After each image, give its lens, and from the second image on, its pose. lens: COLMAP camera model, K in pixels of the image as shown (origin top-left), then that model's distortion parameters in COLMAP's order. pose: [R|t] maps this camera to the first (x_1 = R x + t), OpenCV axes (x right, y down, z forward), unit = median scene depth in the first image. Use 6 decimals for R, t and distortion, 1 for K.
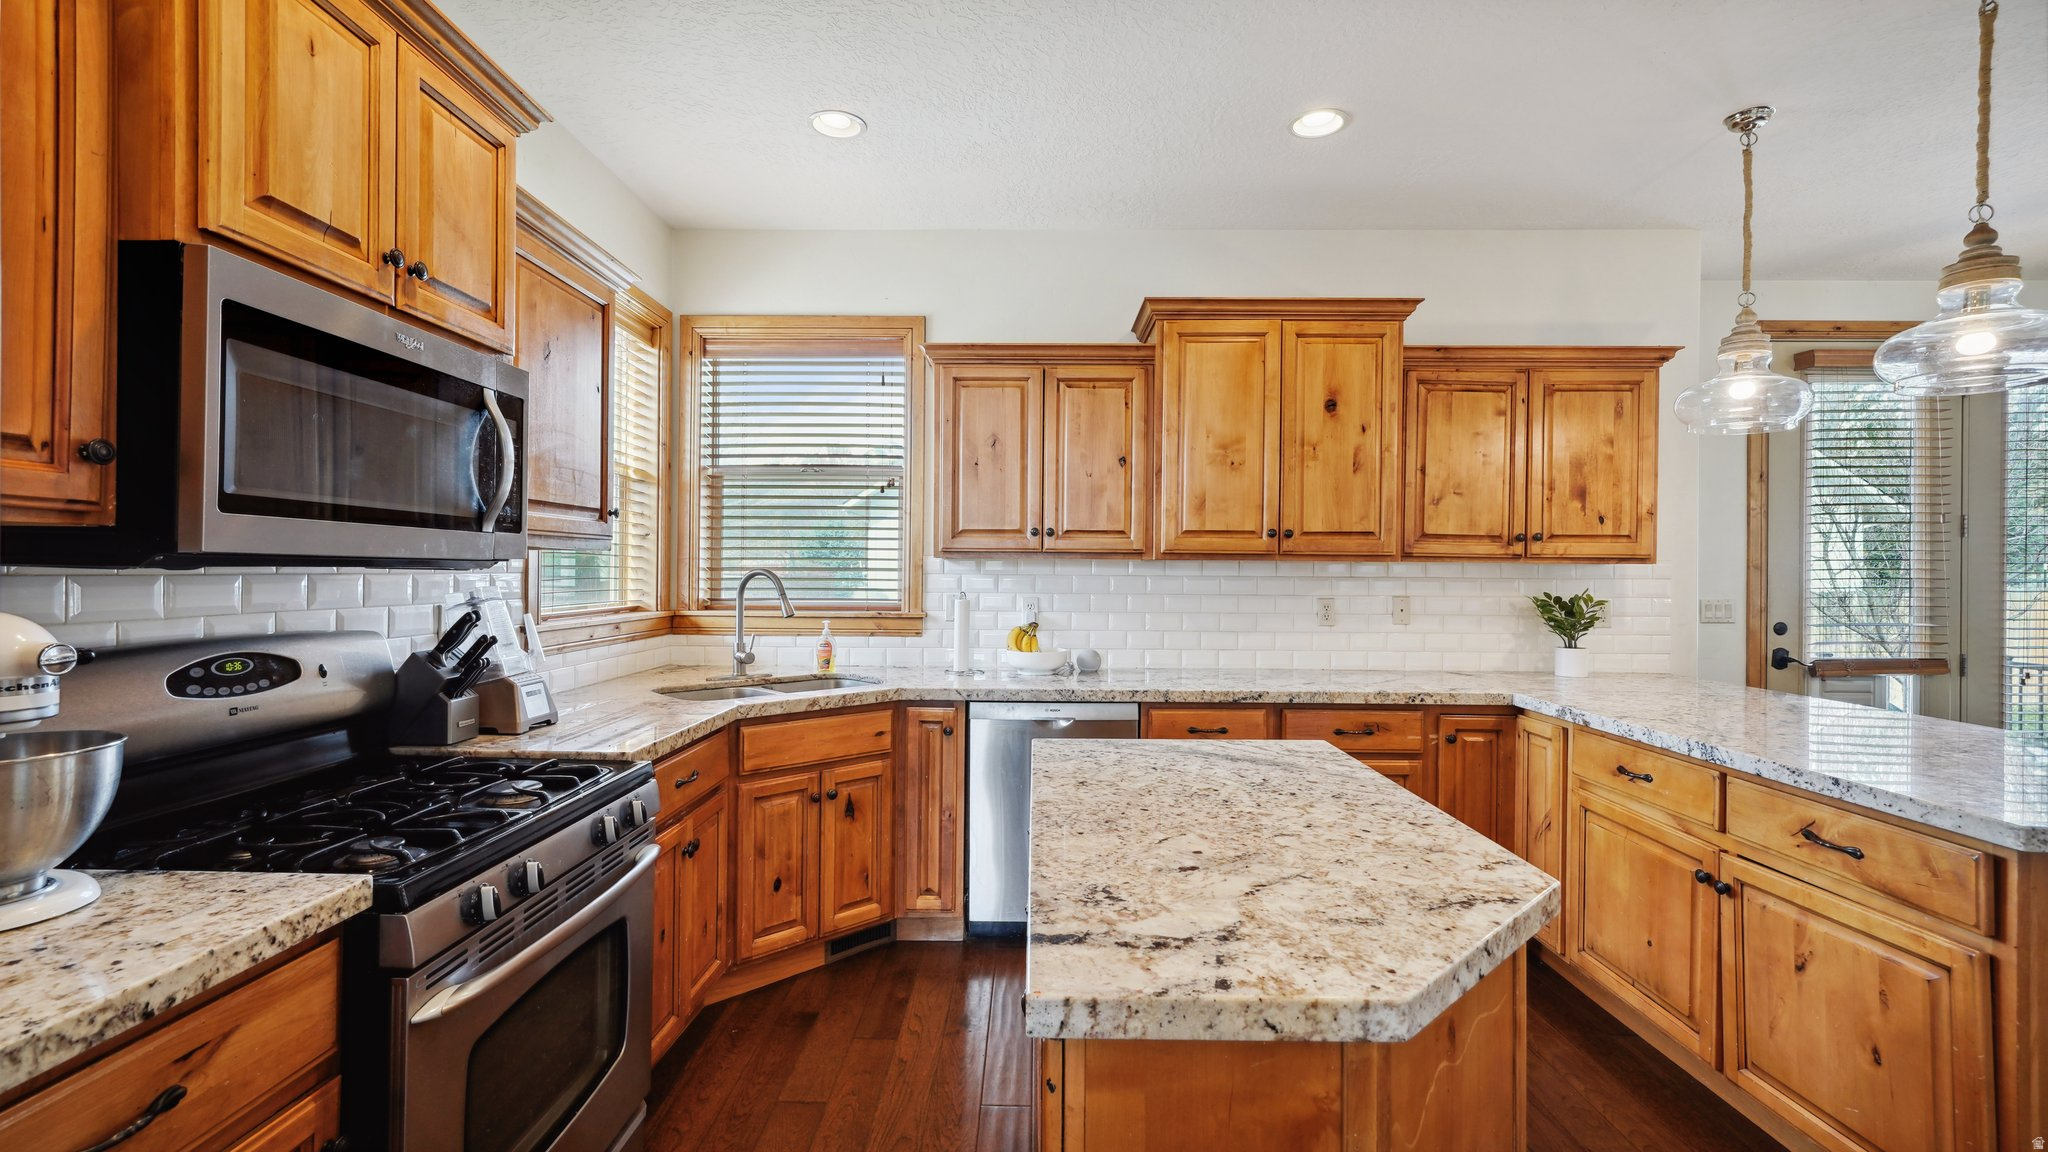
lens RADIAL K [[873.7, 0, 1020.1], [0, 873.7, 572.4], [0, 0, 1]] dist [0.004551, 0.000356]
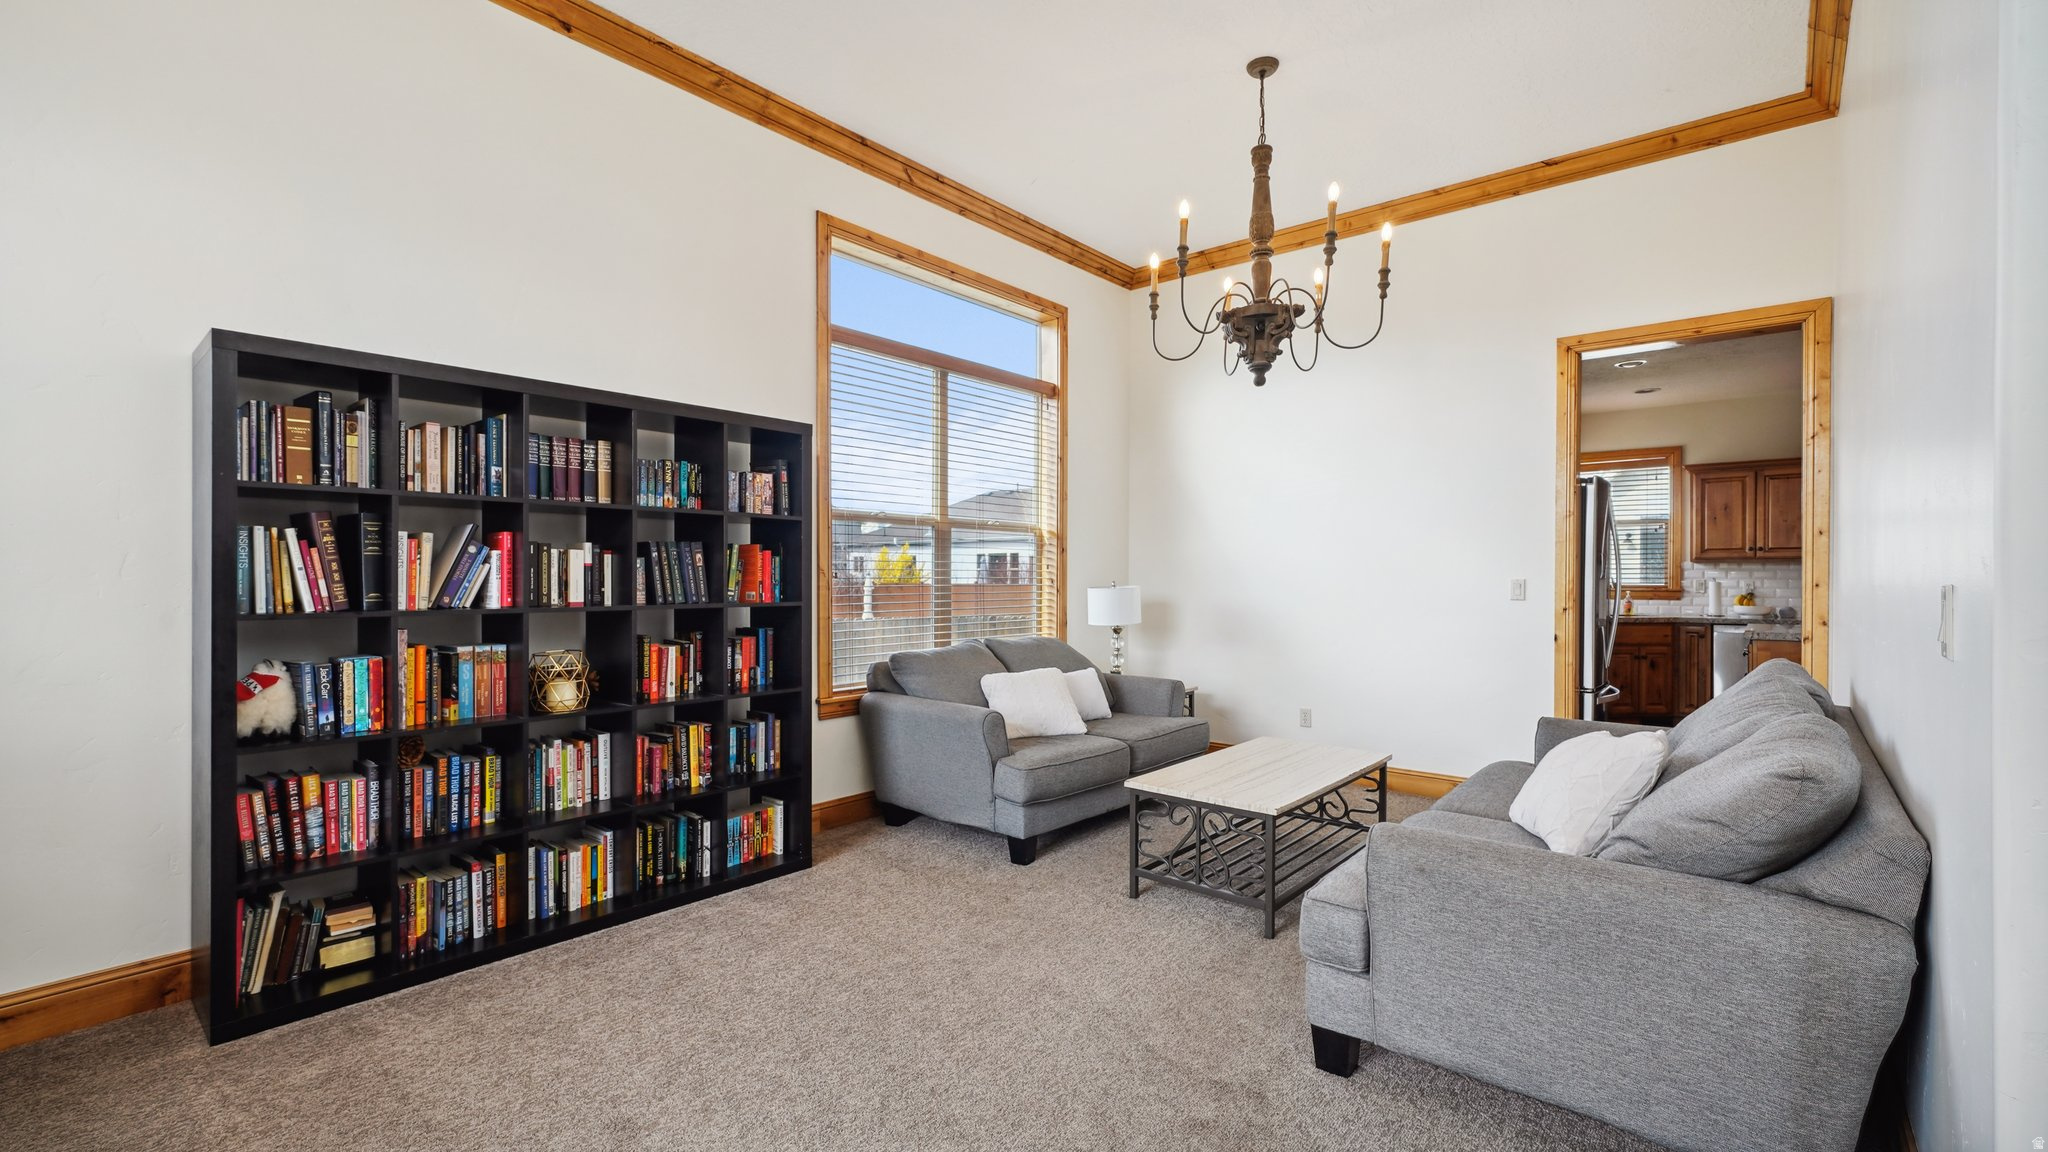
lens RADIAL K [[873.7, 0, 1015.6], [0, 873.7, 586.0], [0, 0, 1]] dist [0.004551, 0.000356]
pose [[0.766059, -0.007229, -0.642729, 0.016285], [0.004781, 0.999973, -0.005549, 0.047349], [0.642752, 0.001178, 0.766073, -1.786399]]
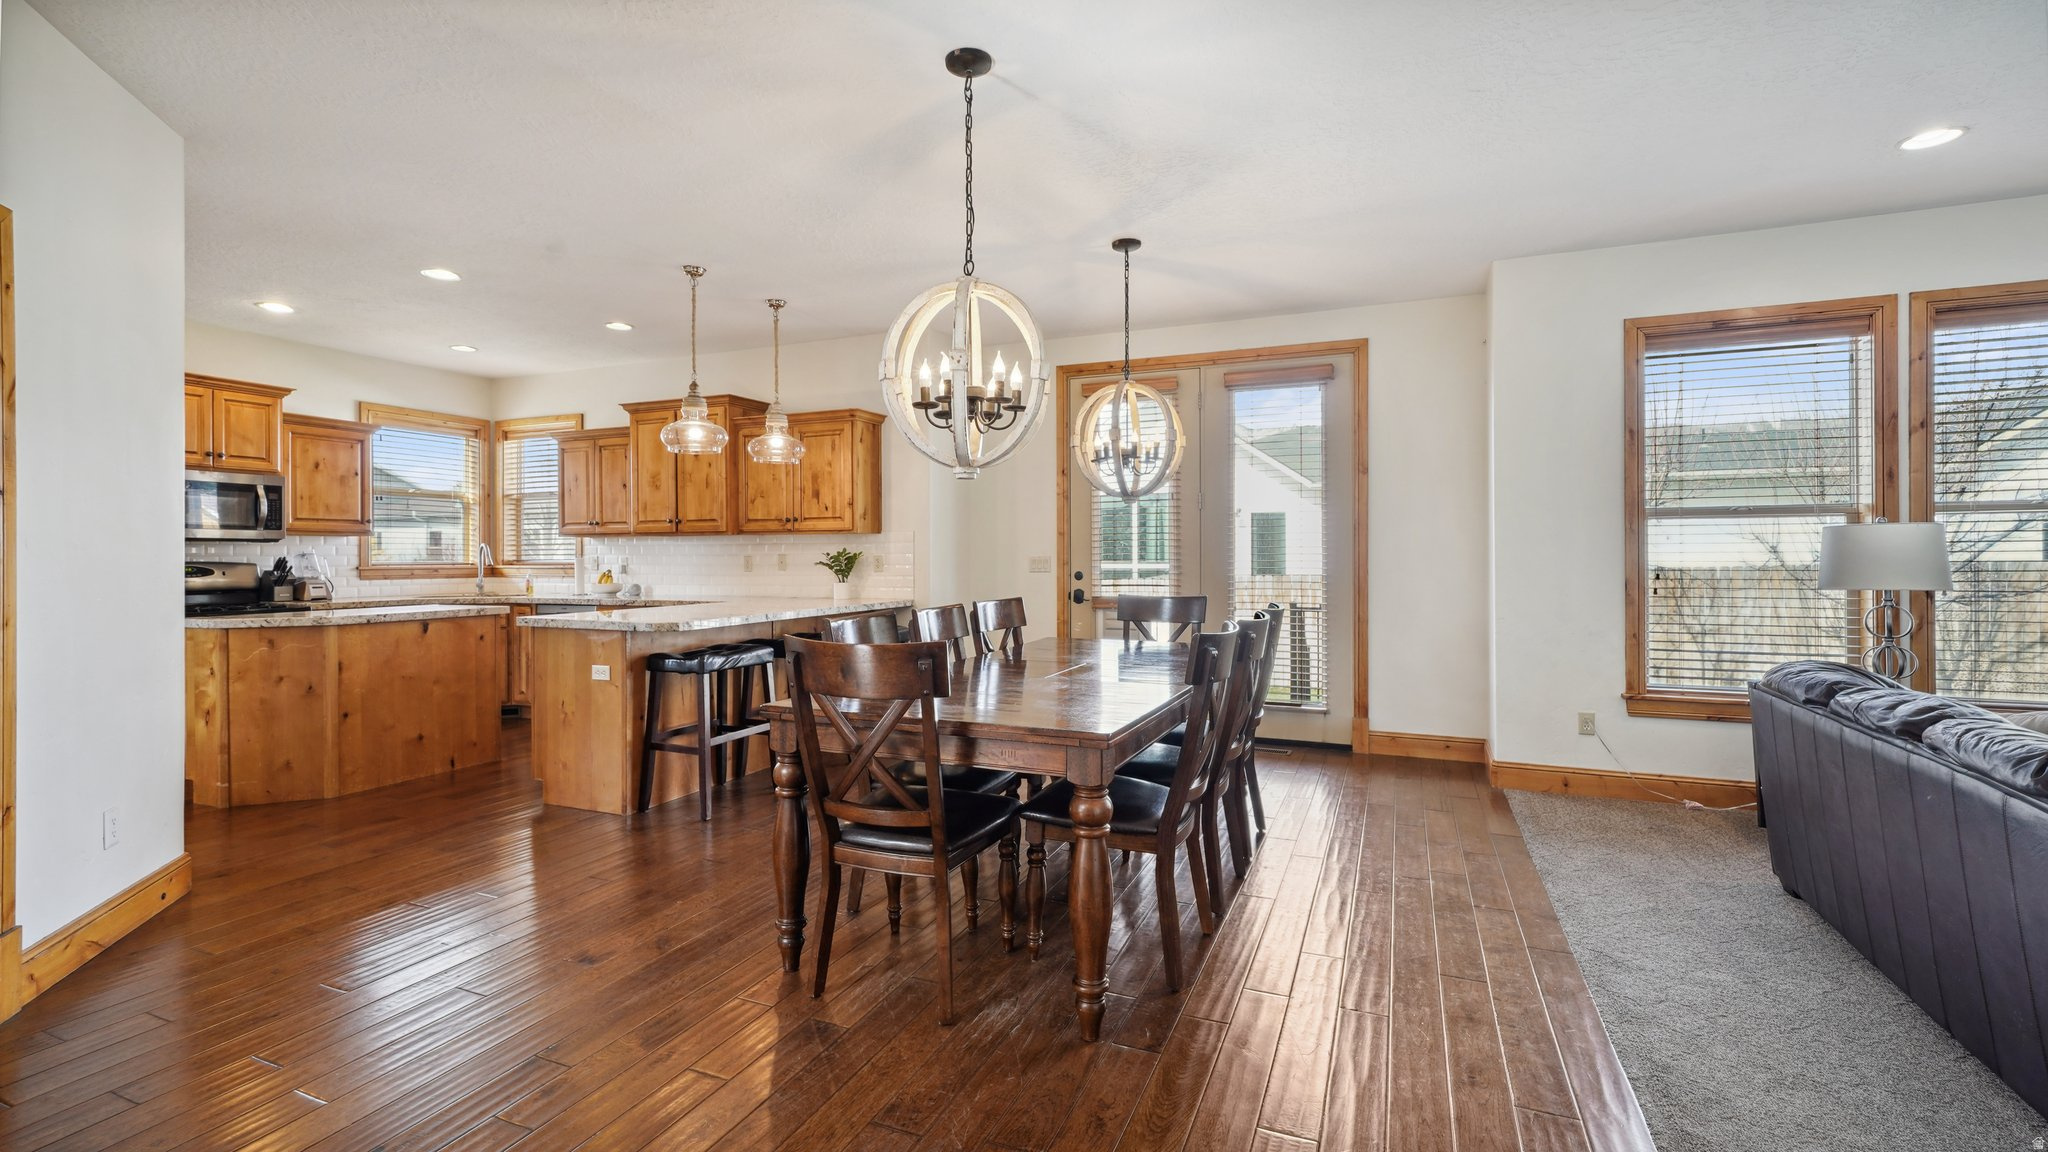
lens RADIAL K [[873.7, 0, 1029.4], [0, 873.7, 560.5], [0, 0, 1]] dist [0.004551, 0.000356]
pose [[0.926510, -0.008744, -0.376169, 1.699025], [0.010163, 0.999947, 0.001786, 0.045058], [0.376133, -0.005478, 0.926549, -0.477685]]
